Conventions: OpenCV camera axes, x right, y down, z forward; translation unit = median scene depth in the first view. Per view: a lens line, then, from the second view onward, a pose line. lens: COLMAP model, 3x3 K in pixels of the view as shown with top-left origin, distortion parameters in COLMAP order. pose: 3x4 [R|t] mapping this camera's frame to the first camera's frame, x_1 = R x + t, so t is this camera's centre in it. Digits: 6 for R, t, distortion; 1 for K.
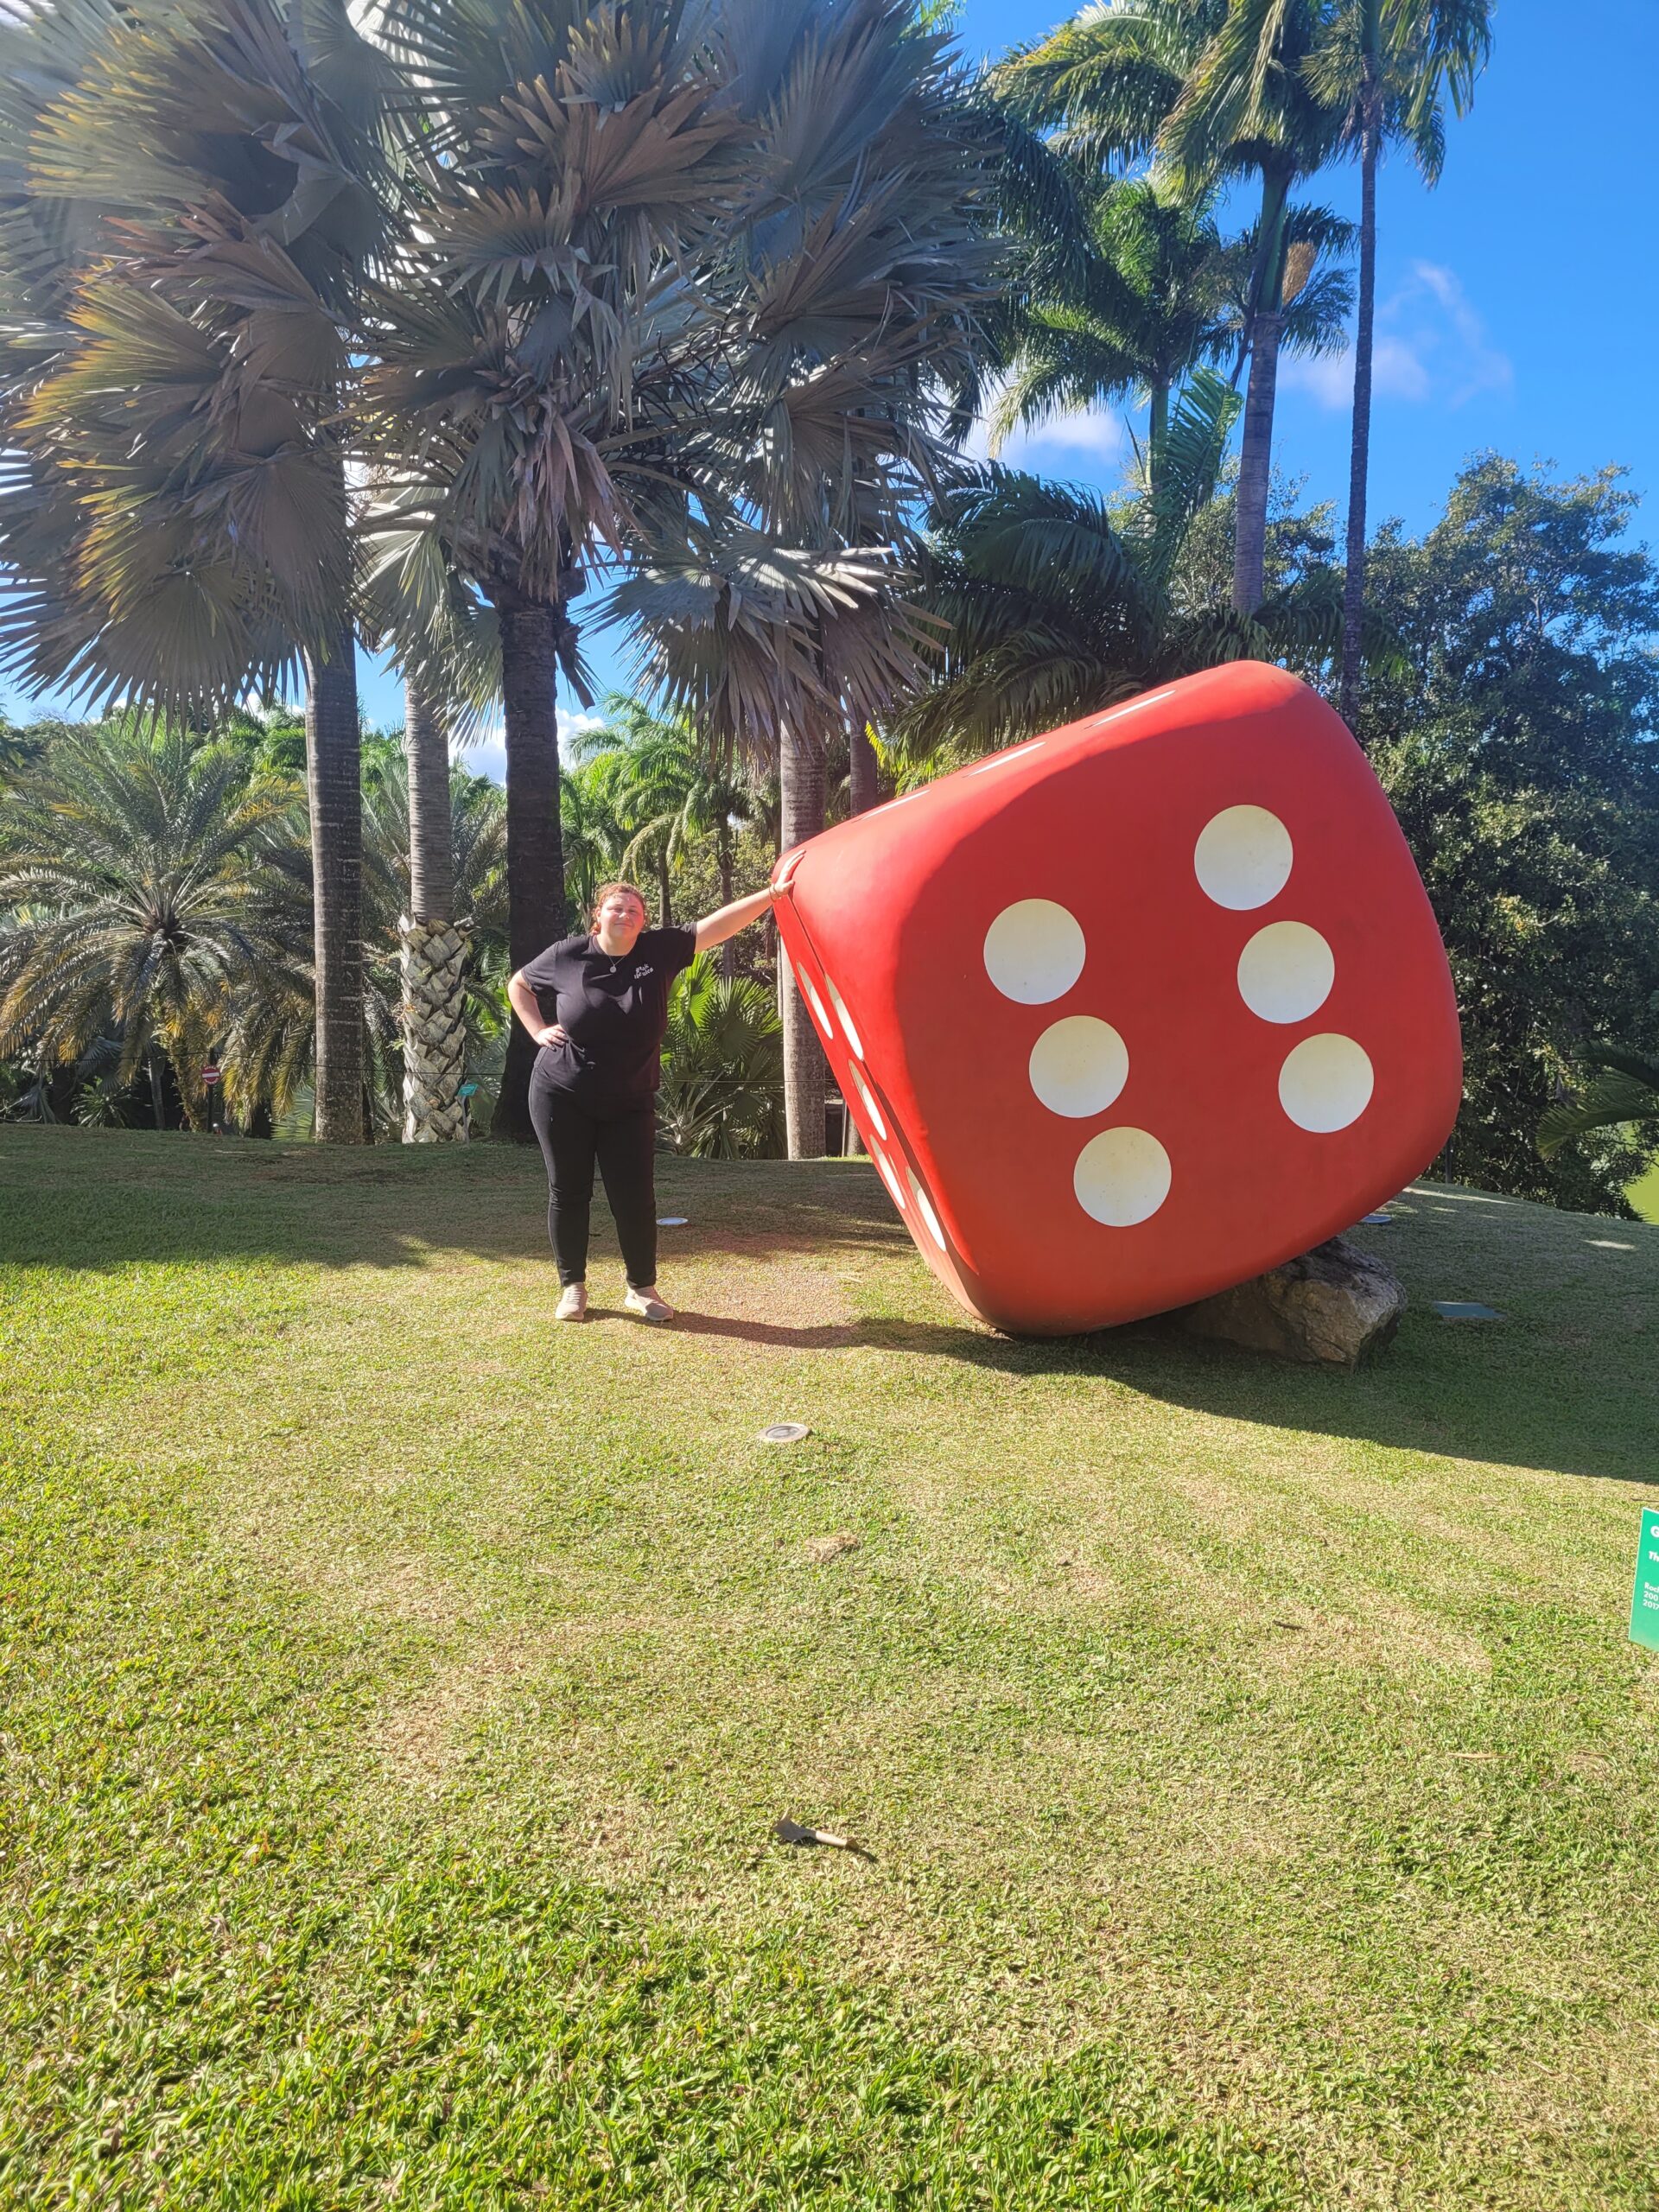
lens RADIAL K [[1694.7, 0, 832.9], [0, 1694.7, 1149.3], [0, 0, 1]] dist [0.069656, -0.060091]
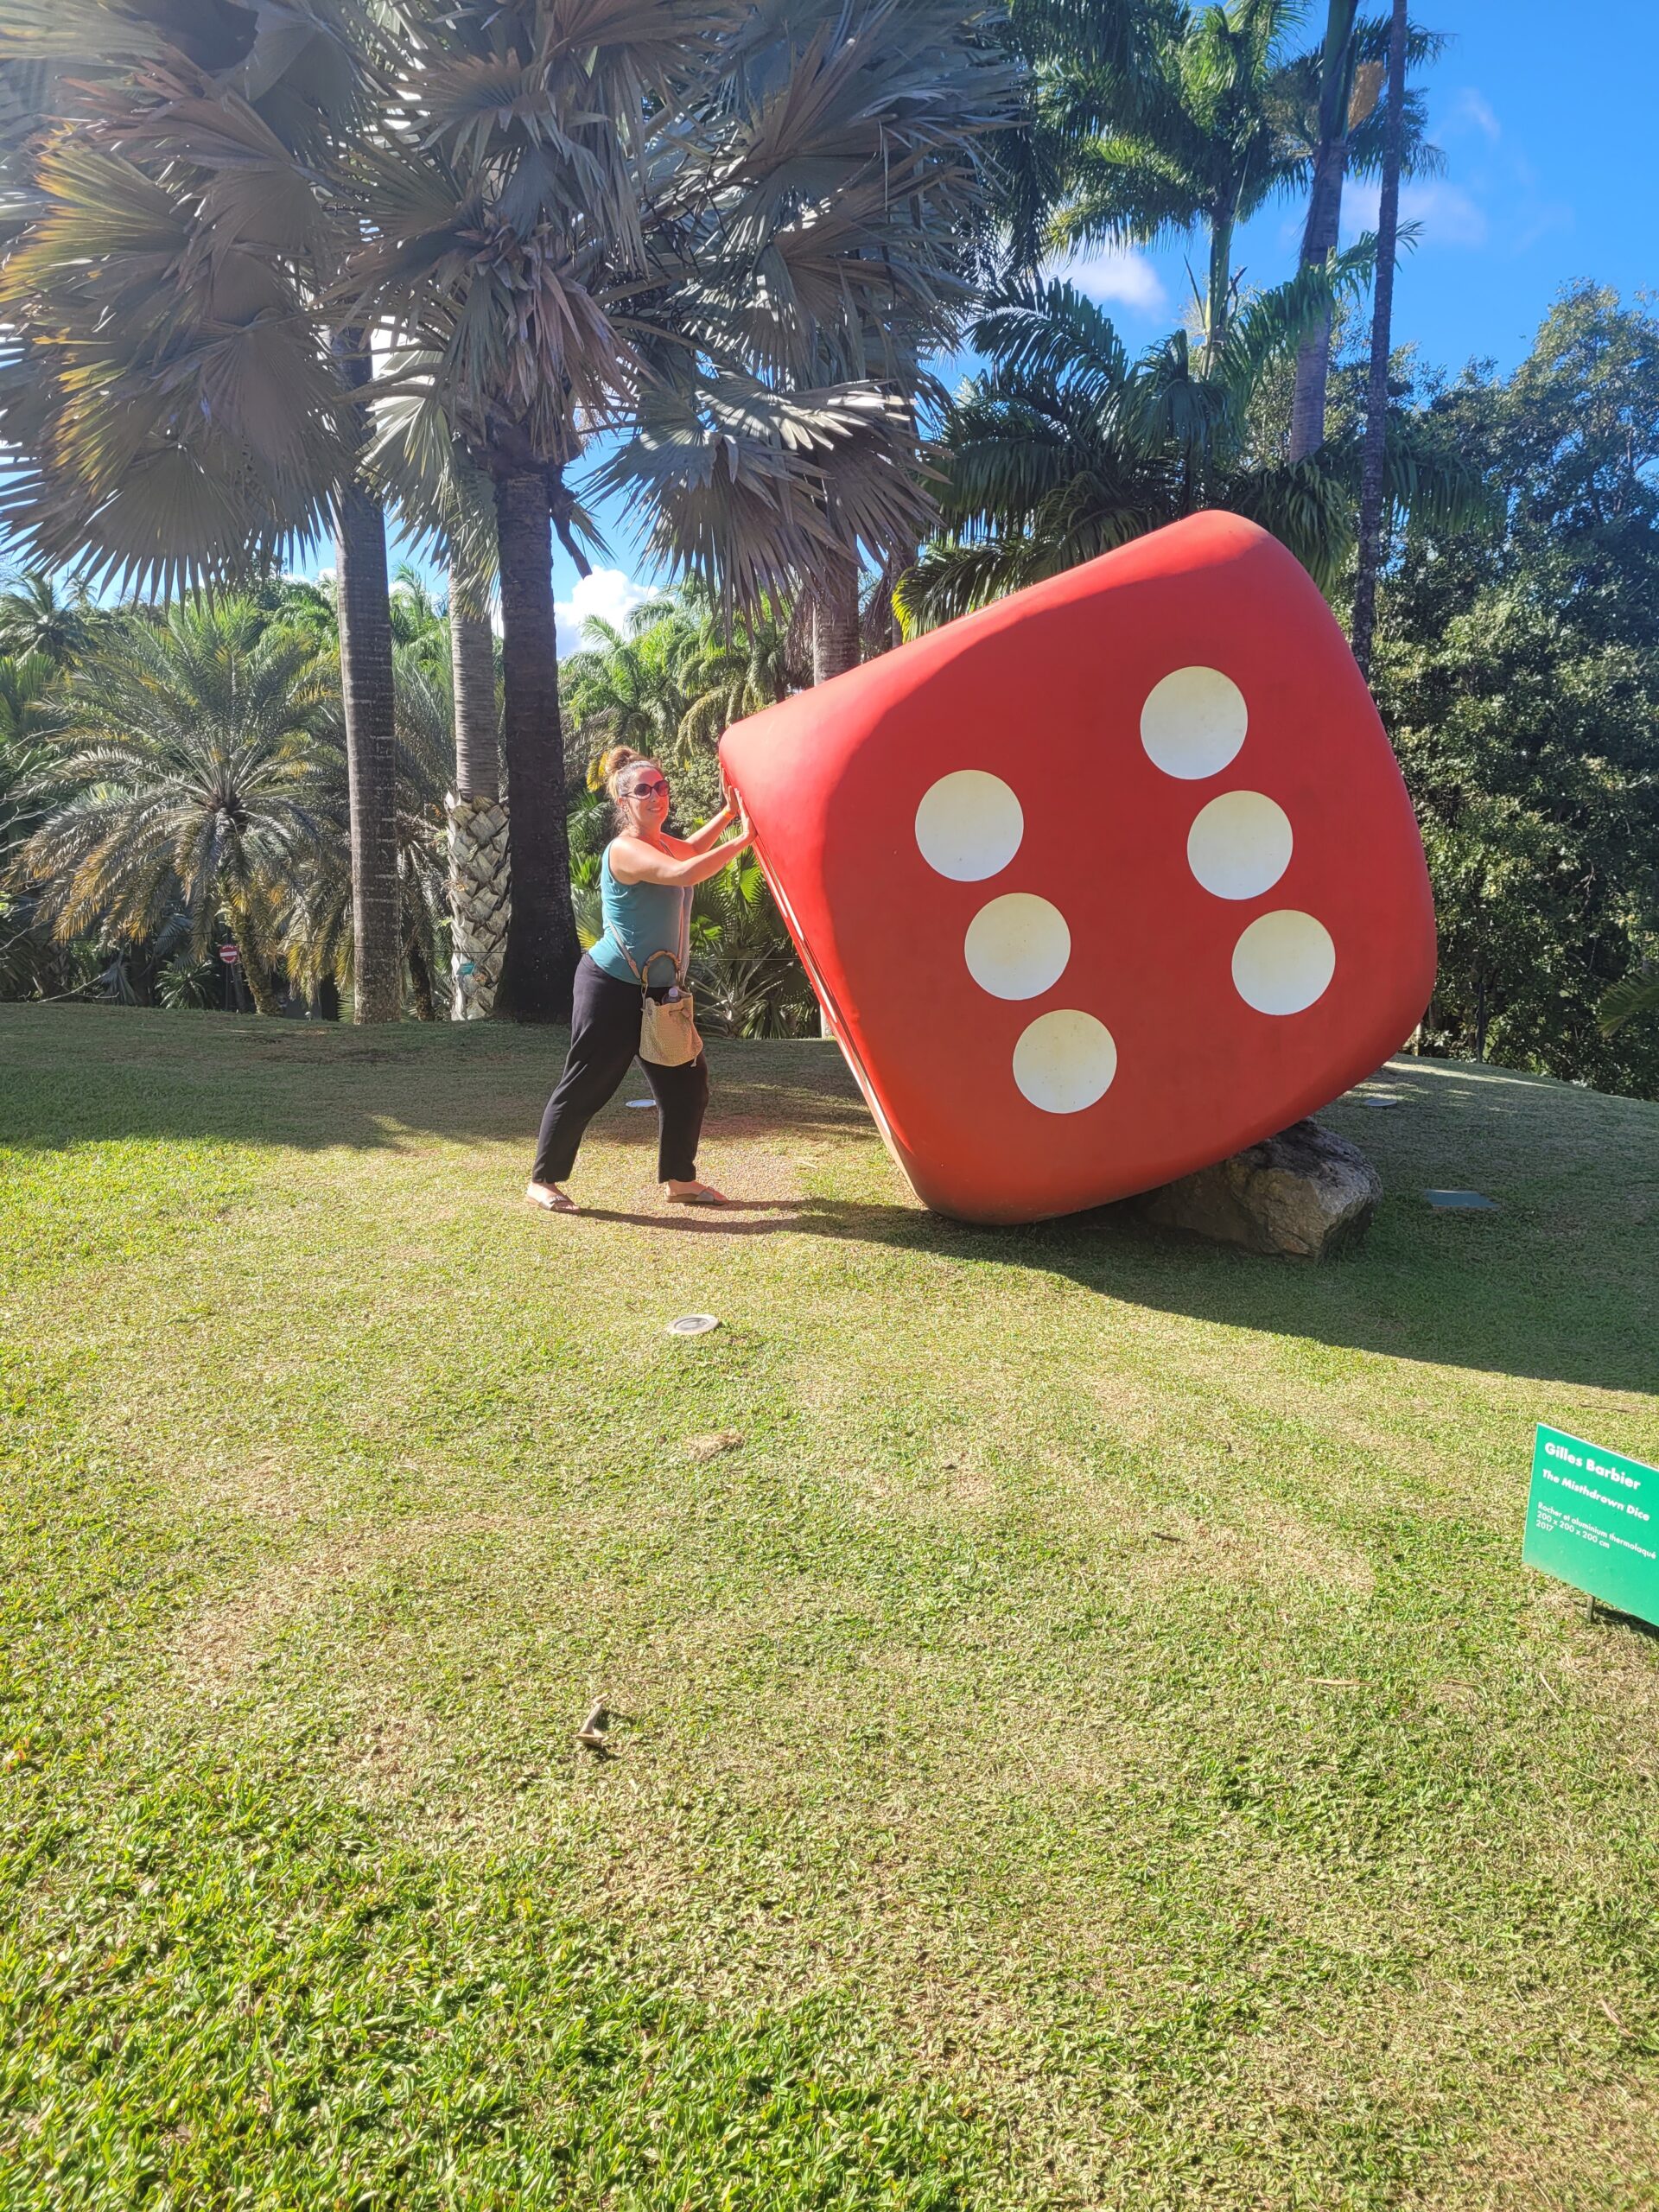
lens RADIAL K [[1676.3, 0, 828.6], [0, 1676.3, 1105.0], [0, 0, 1]] dist [0.067088, -0.058971]
pose [[0.997330, 0.003011, -0.072961, 0.144049], [0.000633, 0.998756, 0.049868, -0.008965], [0.073020, -0.049782, 0.996087, 0.060732]]
